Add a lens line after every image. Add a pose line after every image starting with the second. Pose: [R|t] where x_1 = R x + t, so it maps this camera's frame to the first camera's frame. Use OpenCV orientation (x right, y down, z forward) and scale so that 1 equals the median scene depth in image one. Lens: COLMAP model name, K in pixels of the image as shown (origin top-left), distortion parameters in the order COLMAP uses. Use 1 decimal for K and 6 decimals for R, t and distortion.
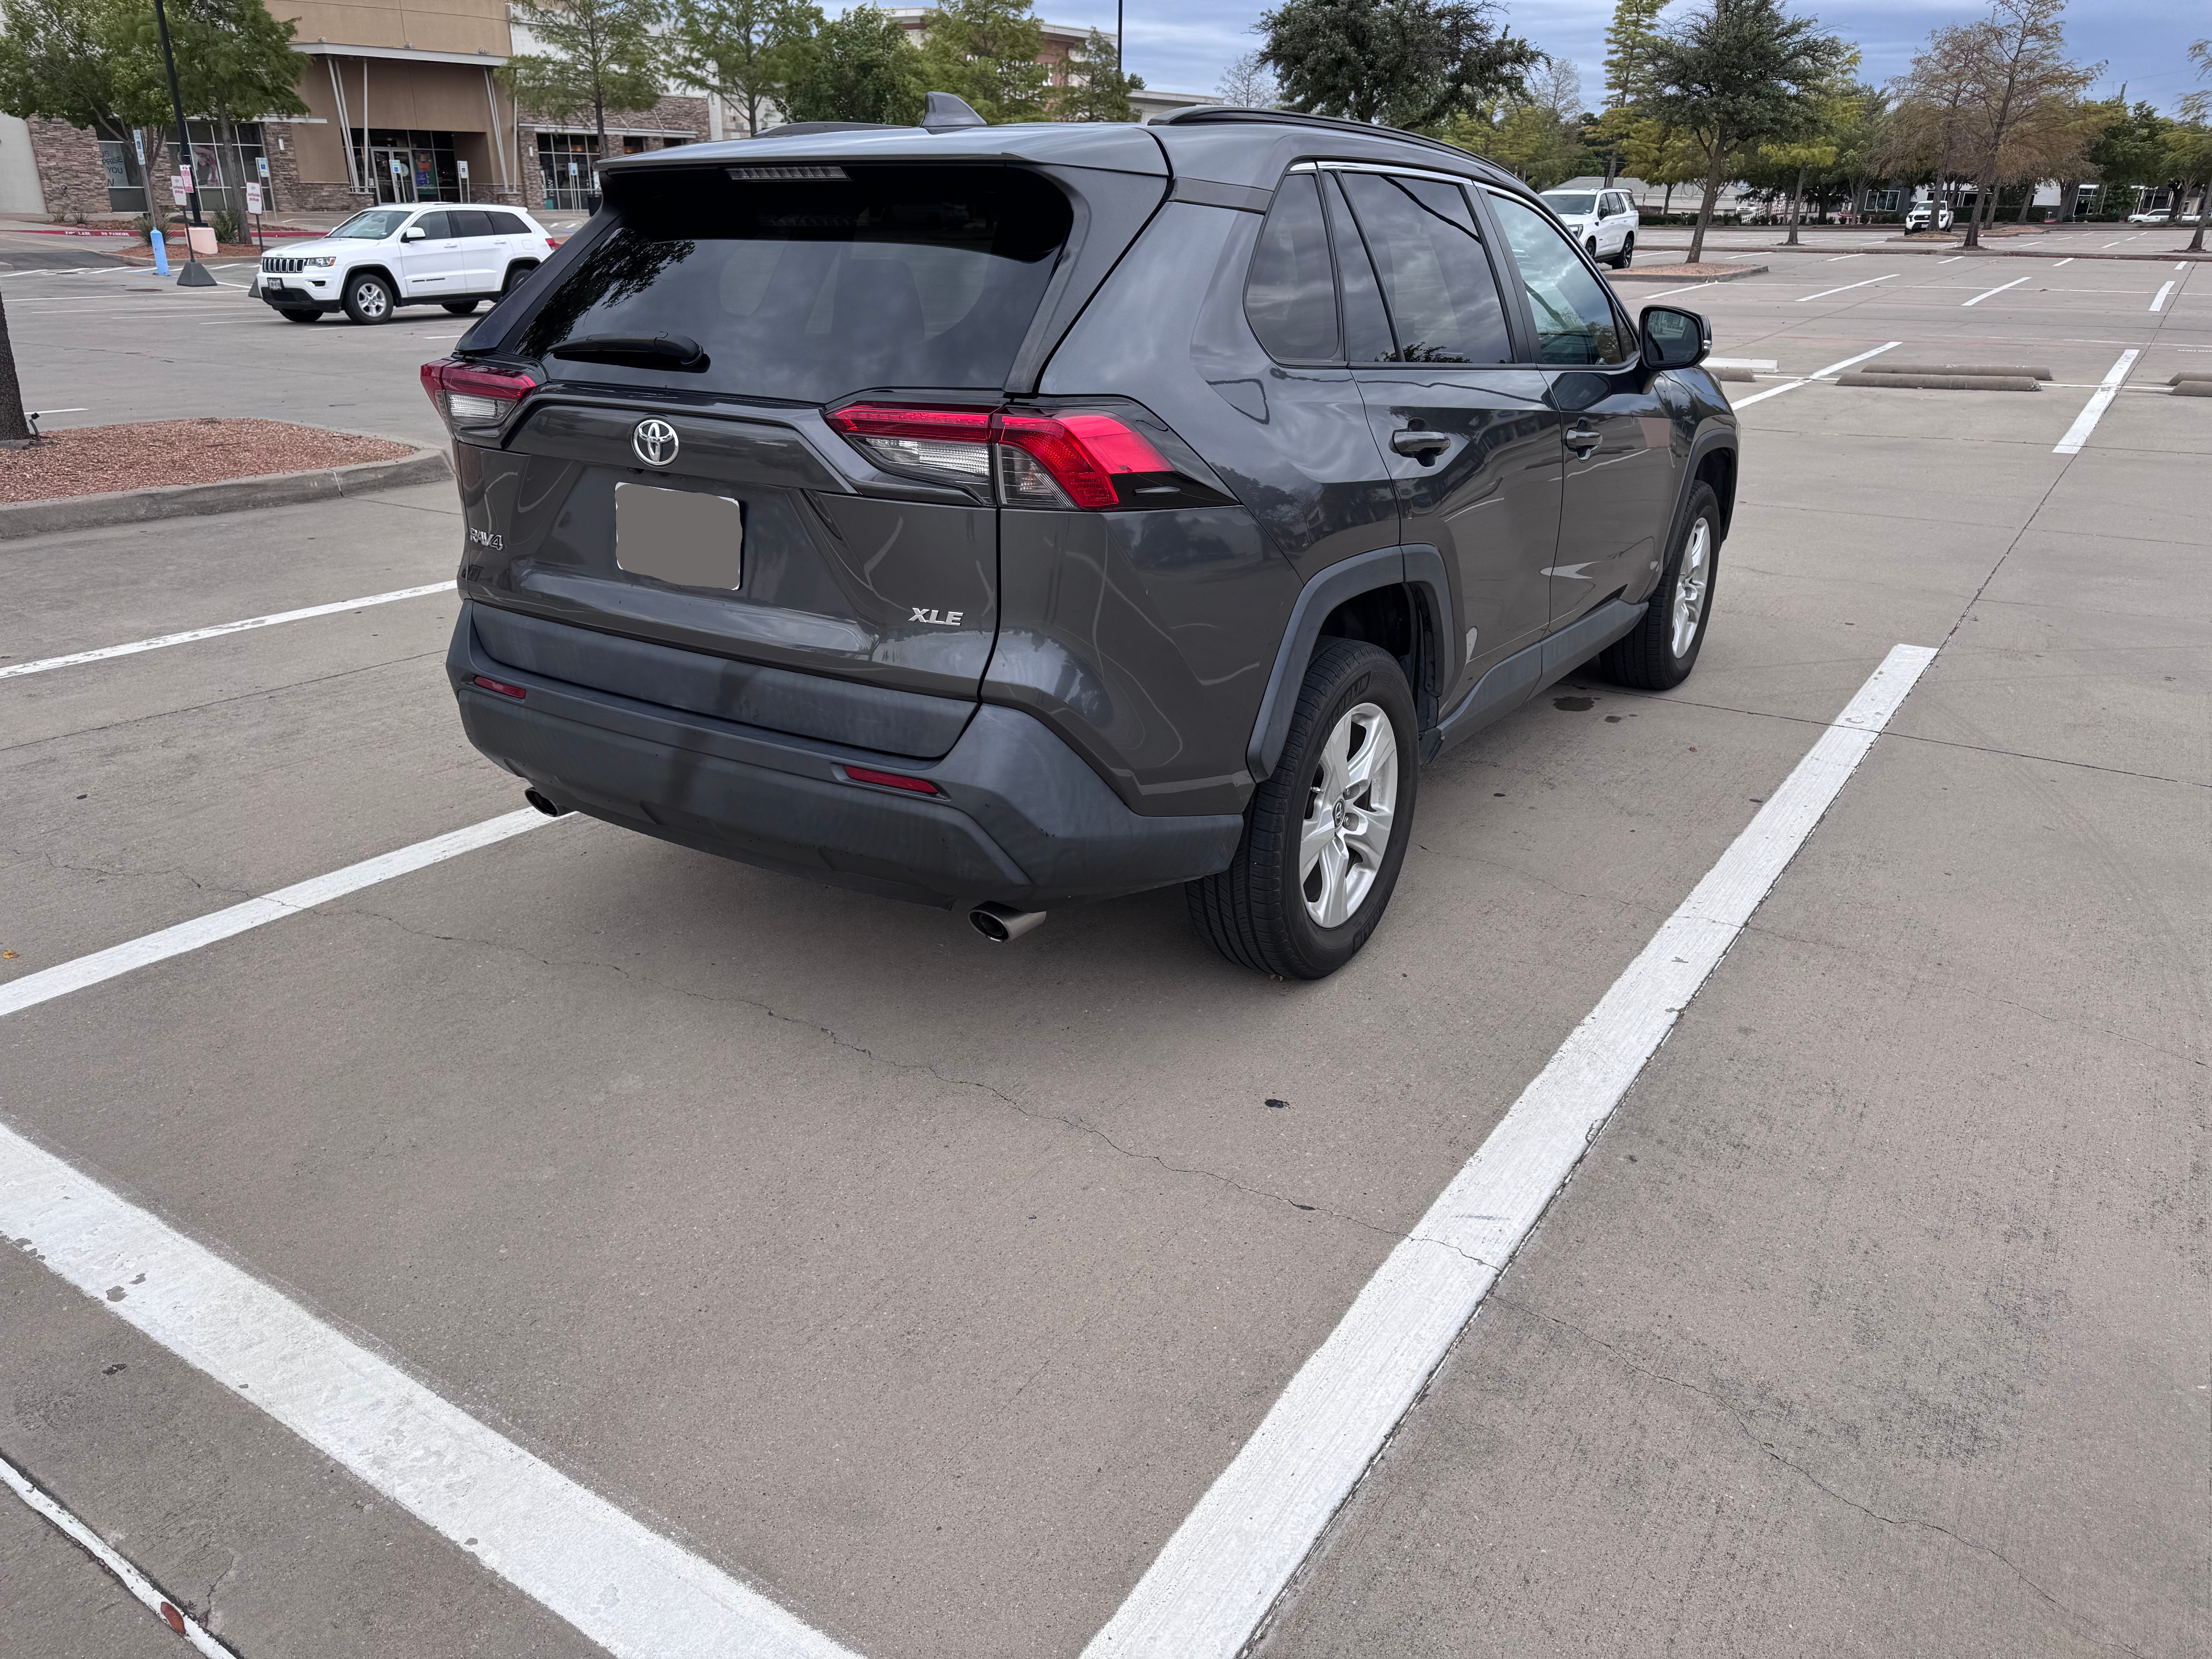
lens RADIAL K [[1545.1, 0, 1106.0], [0, 1545.1, 829.5], [0, 0, 1]] dist [0.025232, -0.024448]
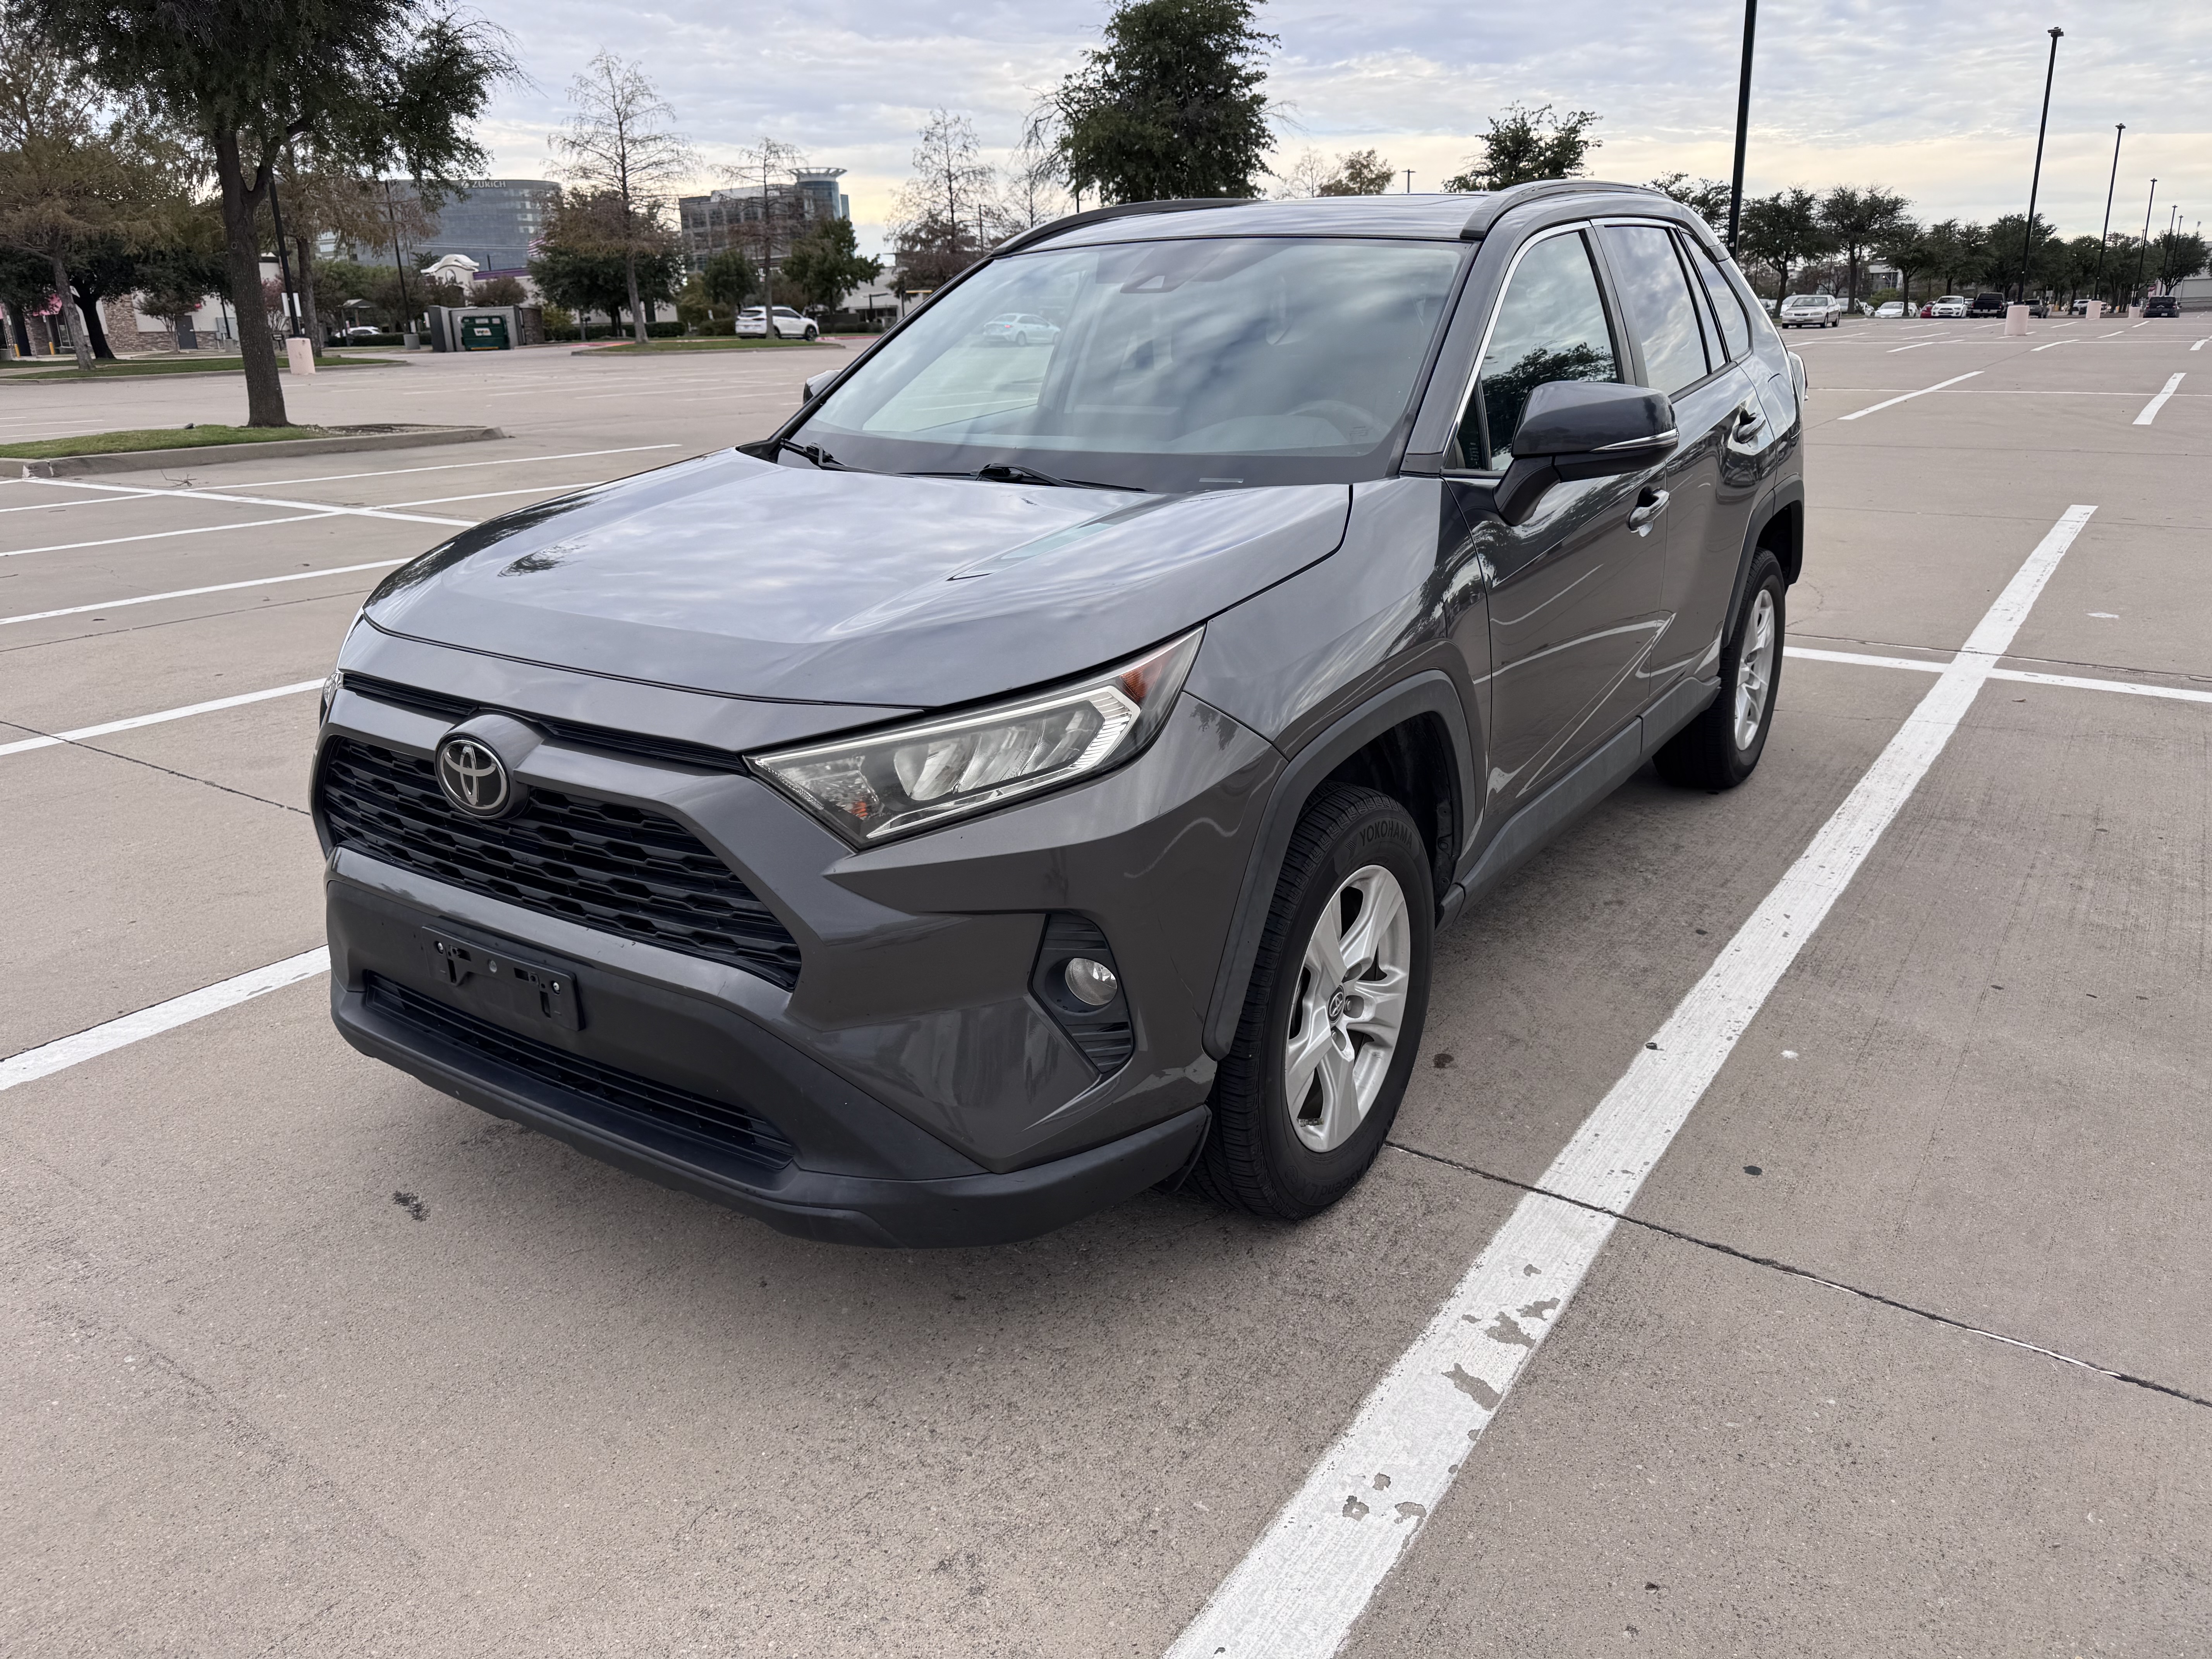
lens RADIAL K [[1572.3, 0, 1095.3], [0, 1572.3, 814.8], [0, 0, 1]] dist [0.009341, -0.010681]
pose [[-0.999734, 0.004652, 0.022572, 0.035654], [0.017932, 0.772248, 0.635068, -0.131279], [-0.014477, 0.635304, -0.772126, 0.342742]]
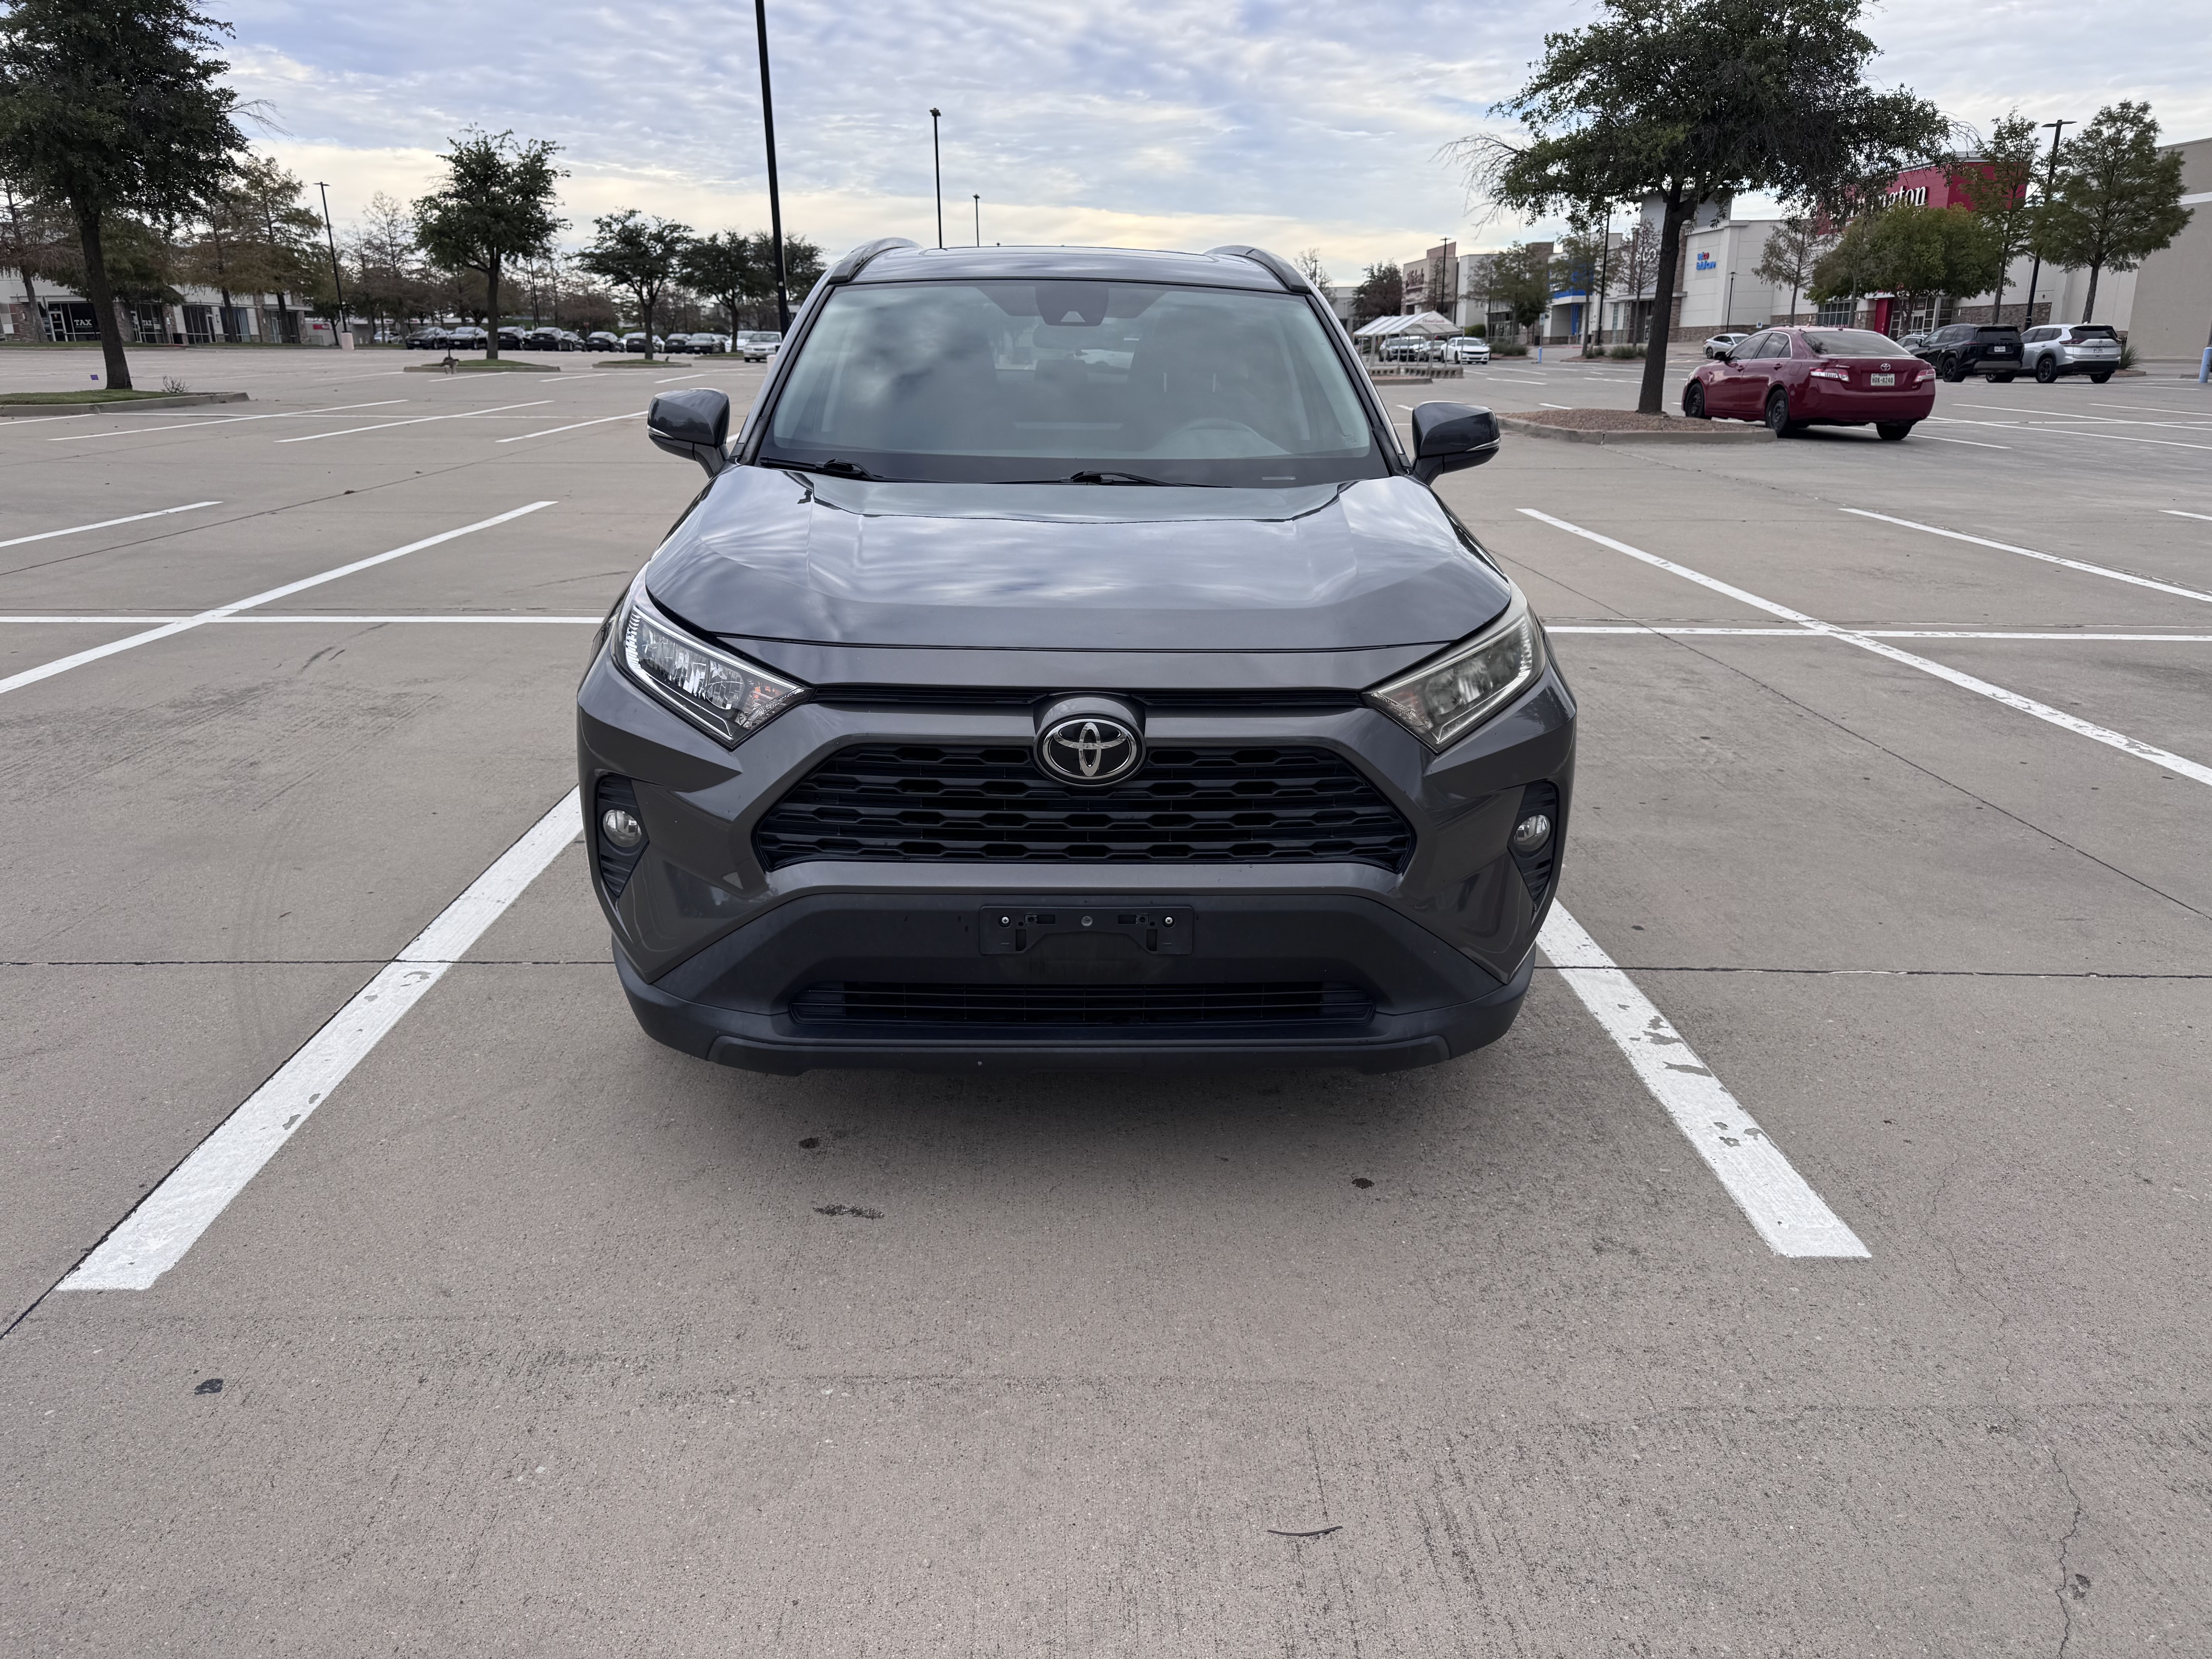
lens RADIAL K [[1545.4, 0, 1096.7], [0, 1545.4, 868.2], [0, 0, 1]] dist [0.027314, -0.026504]
pose [[-0.817291, 0.175458, -0.548862, 0.131512], [-0.224093, 0.780749, 0.583278, -0.127856], [0.530864, 0.599704, -0.598781, 0.335725]]
